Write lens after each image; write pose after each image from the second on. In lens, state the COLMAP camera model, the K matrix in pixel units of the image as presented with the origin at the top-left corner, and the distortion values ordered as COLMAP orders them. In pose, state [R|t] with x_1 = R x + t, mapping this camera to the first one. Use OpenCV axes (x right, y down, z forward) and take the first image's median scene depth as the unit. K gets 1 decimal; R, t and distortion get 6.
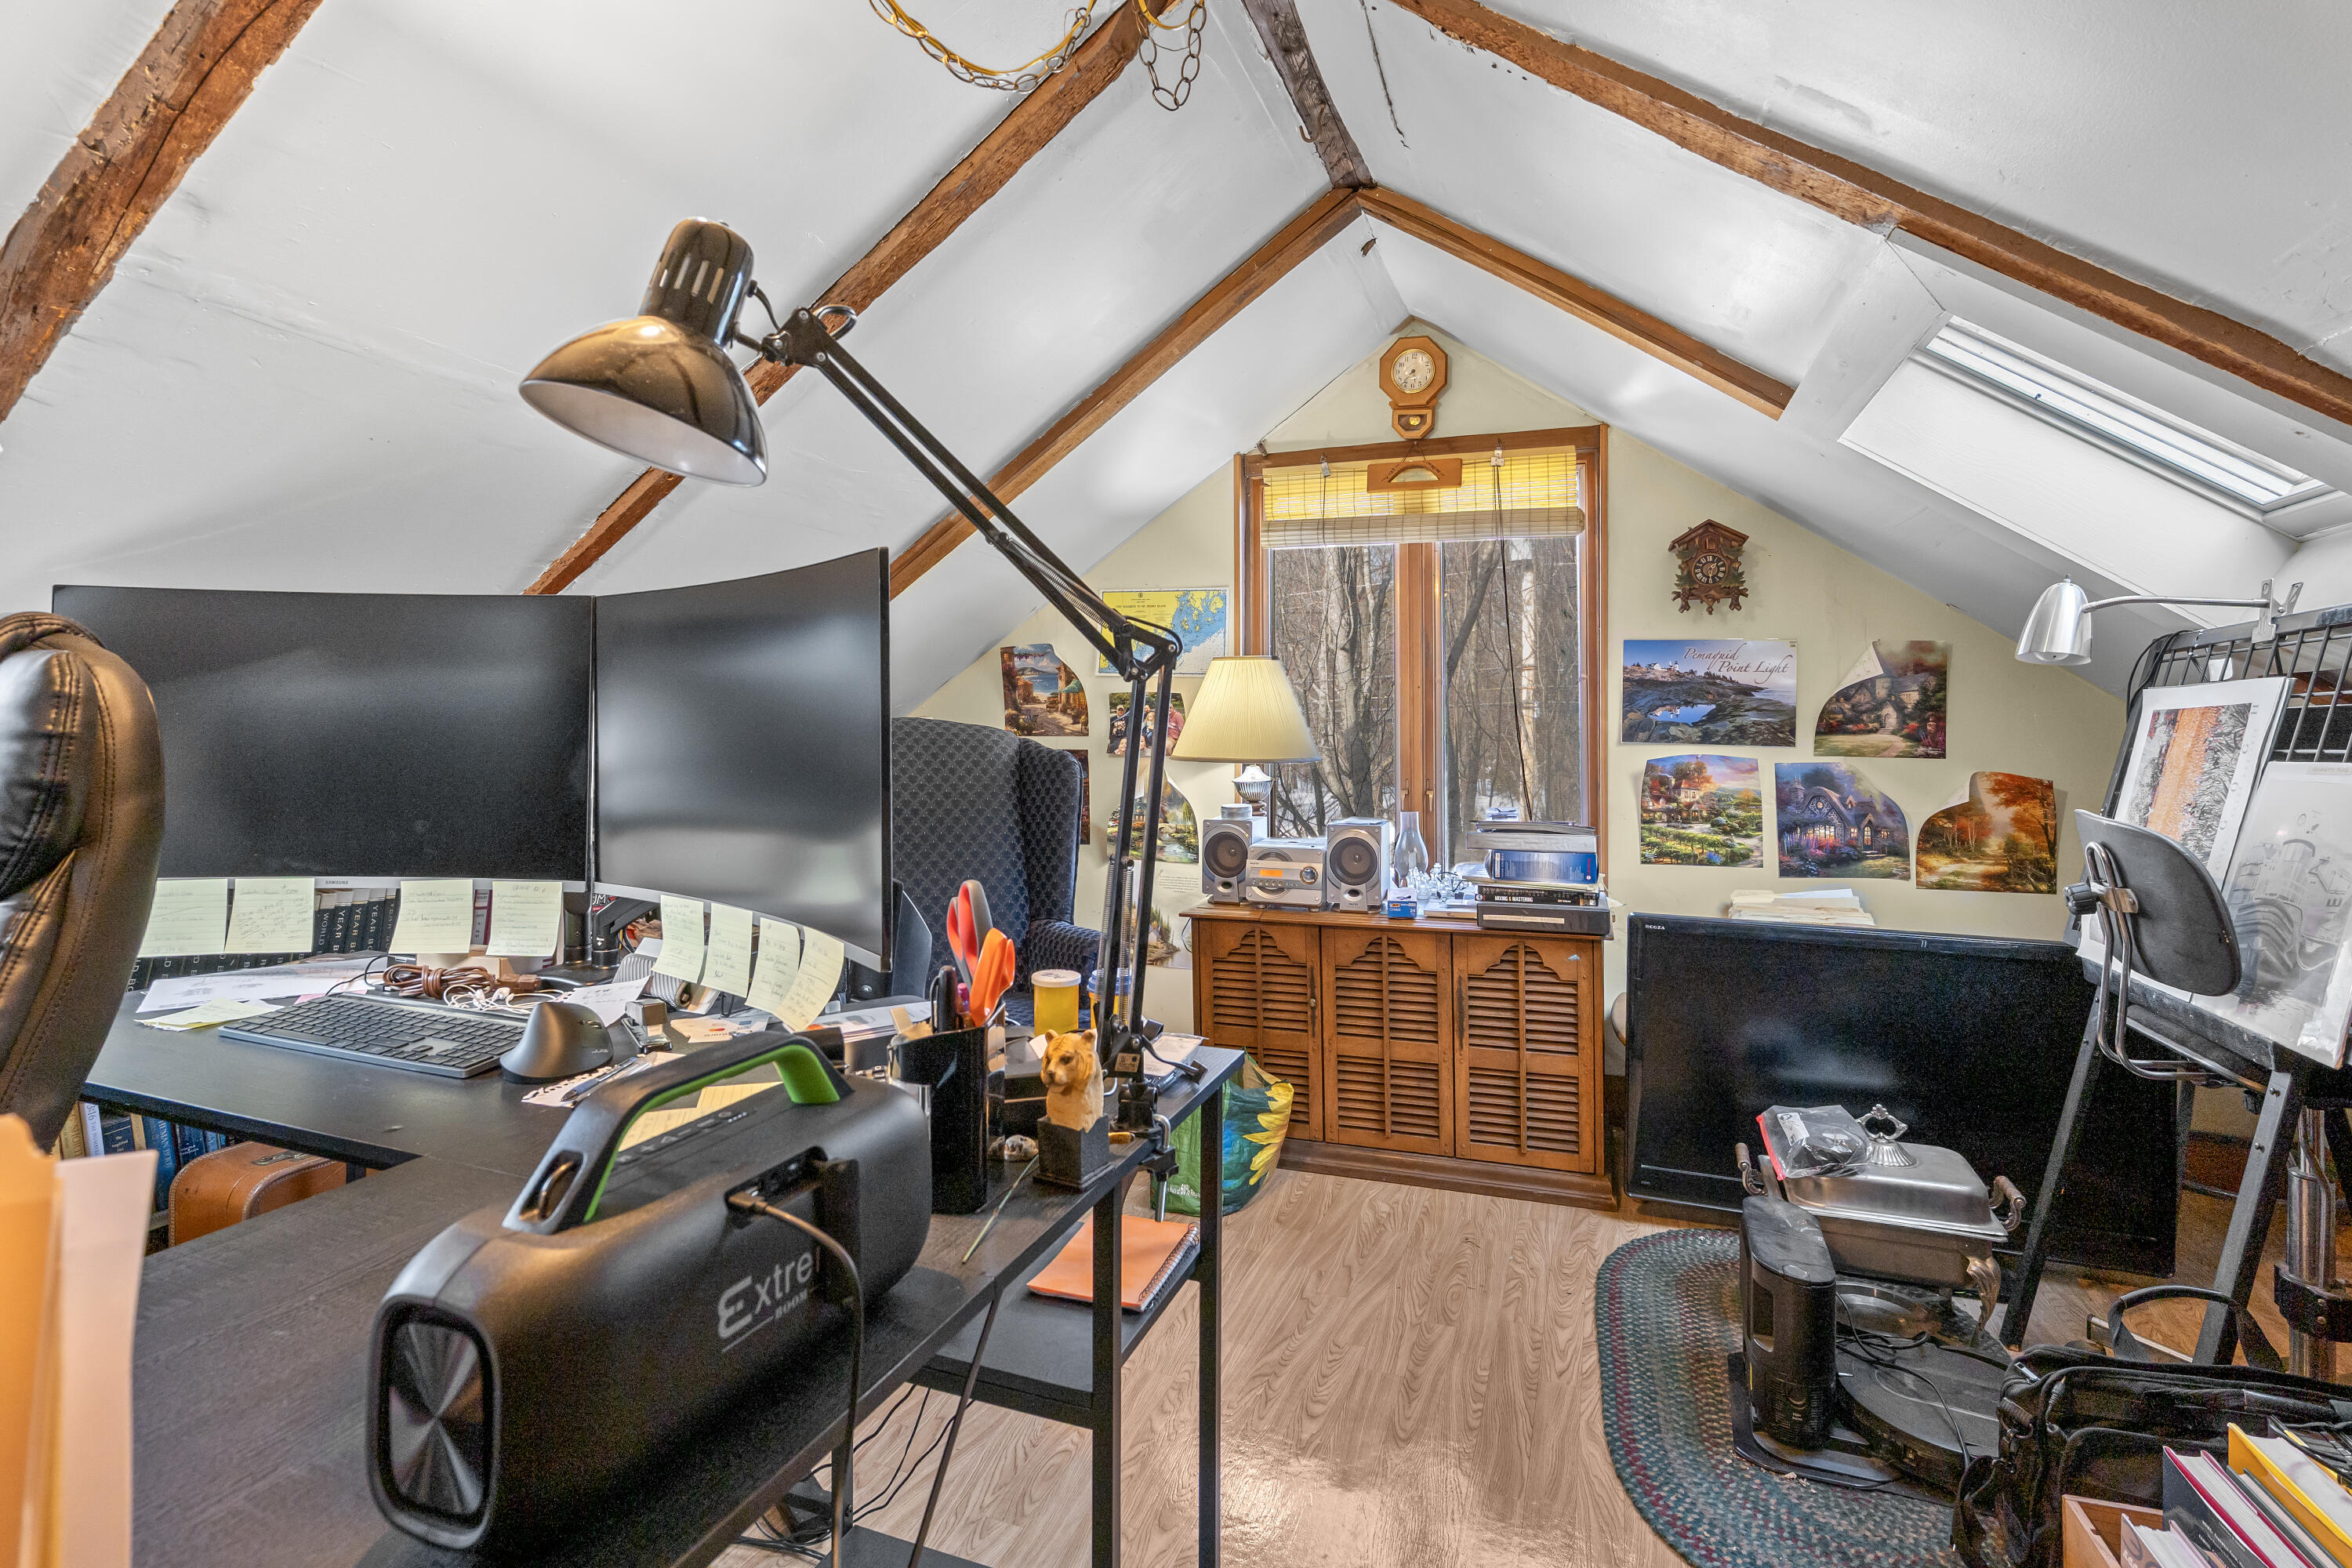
lens RADIAL K [[1112.8, 0, 1167.3], [0, 1112.8, 769.7], [0, 0, 1]] dist [-0.011715, 0.000675]
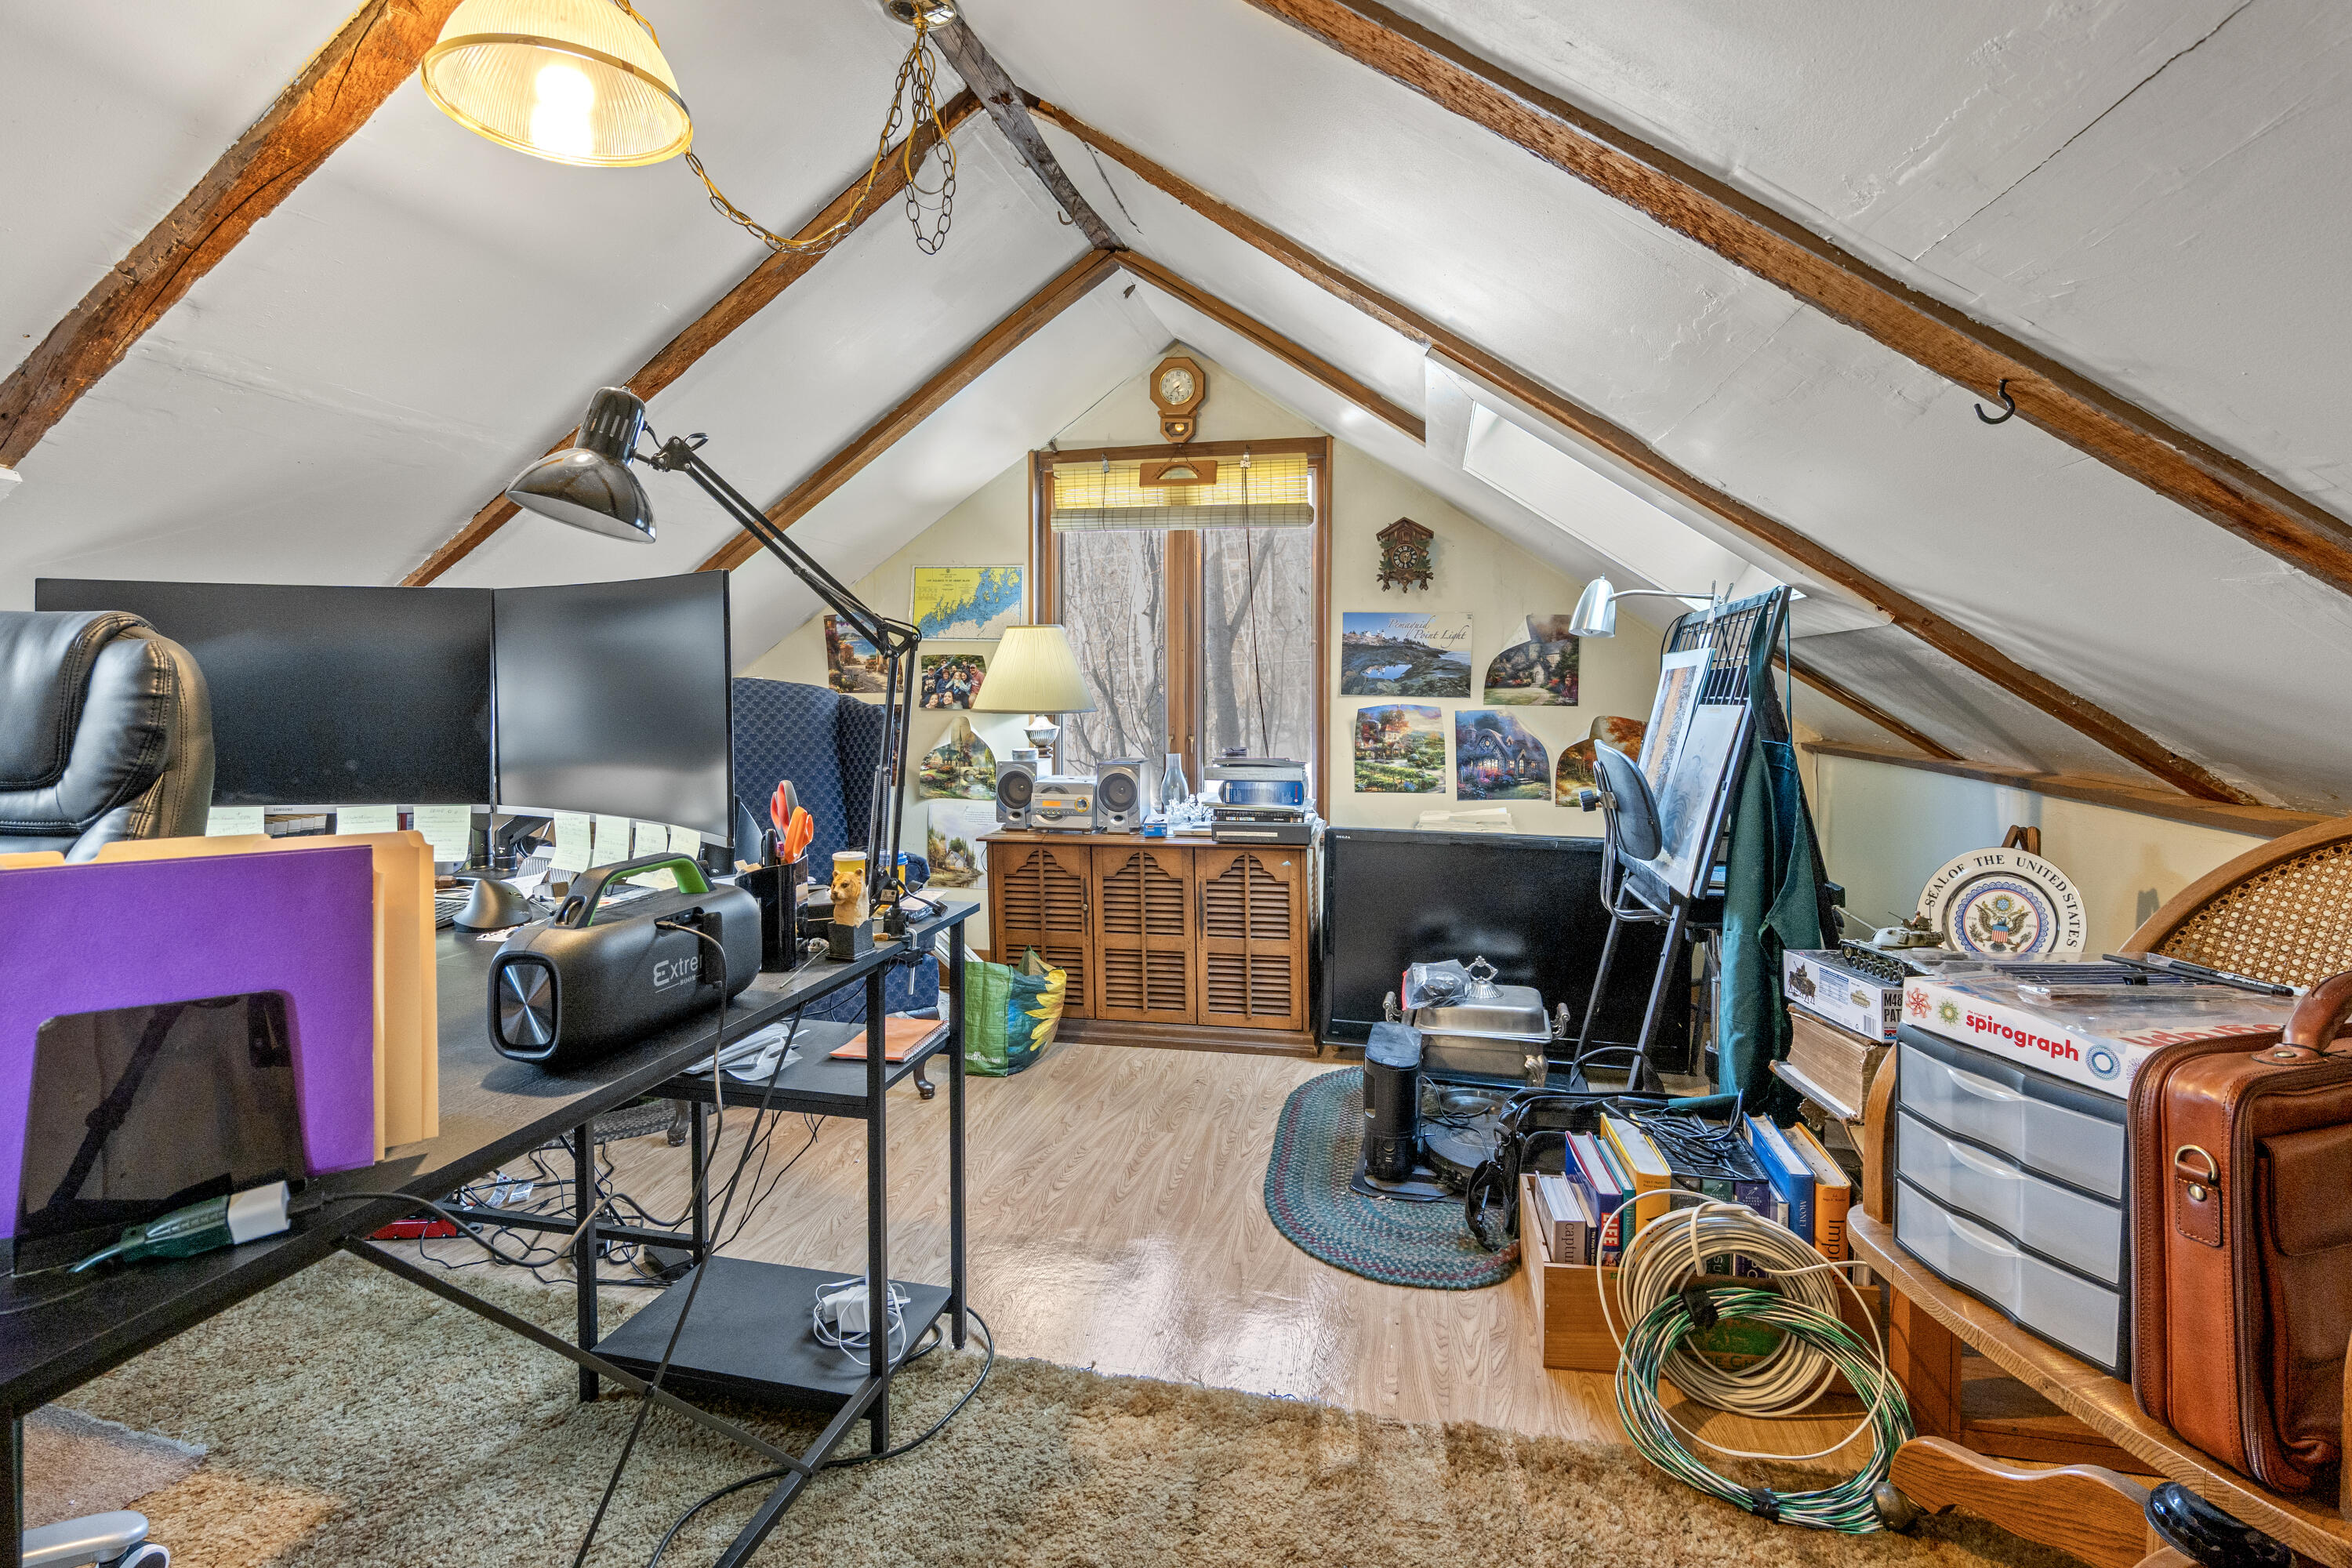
lens RADIAL K [[1112.8, 0, 1176.4], [0, 1112.8, 727.5], [0, 0, 1]] dist [-0.011715, 0.000675]
pose [[0.989174, -0.010537, 0.146369, 0.073868], [0.010203, 0.999943, 0.003033, 0.010001], [-0.146392, -0.001506, 0.989225, -0.336555]]
